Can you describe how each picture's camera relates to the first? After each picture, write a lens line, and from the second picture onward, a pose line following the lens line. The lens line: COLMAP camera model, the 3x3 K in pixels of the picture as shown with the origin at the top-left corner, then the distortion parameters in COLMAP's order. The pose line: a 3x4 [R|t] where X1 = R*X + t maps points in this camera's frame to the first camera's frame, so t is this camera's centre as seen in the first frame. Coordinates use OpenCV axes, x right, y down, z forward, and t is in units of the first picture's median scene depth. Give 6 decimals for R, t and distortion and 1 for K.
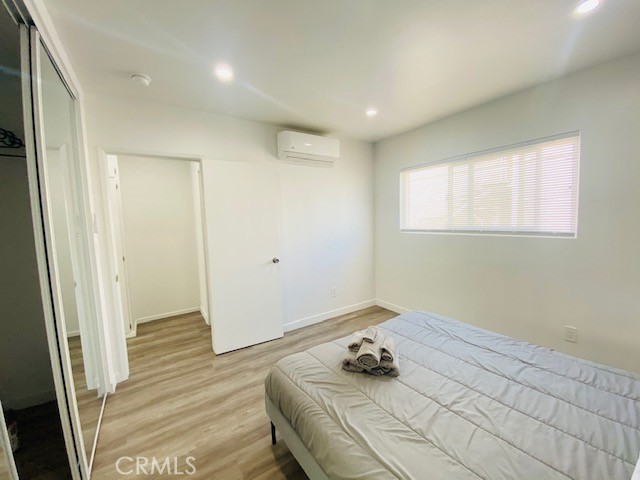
lens RADIAL K [[257.5, 0, 320.0], [0, 257.5, 240.0], [0, 0, 1]] dist [0.027900, -0.025824]
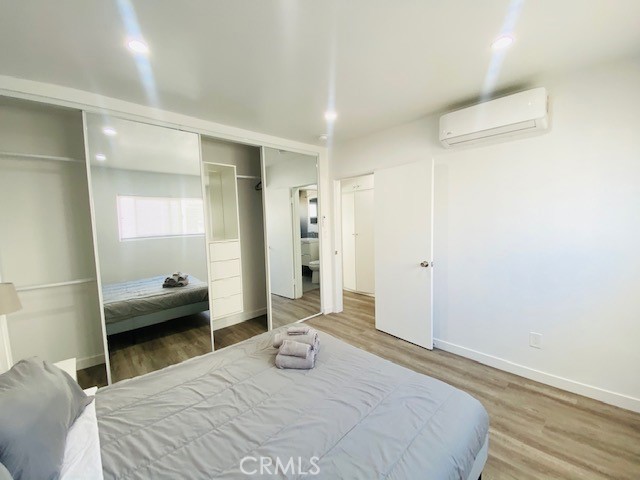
lens RADIAL K [[259.8, 0, 320.0], [0, 259.8, 240.0], [0, 0, 1]] dist [-0.000103, -0.012269]
pose [[0.142433, 0.099477, -0.984793, 0.712307], [-0.060008, 0.993975, 0.091726, -0.073337], [0.987984, 0.046031, 0.147545, 0.507009]]
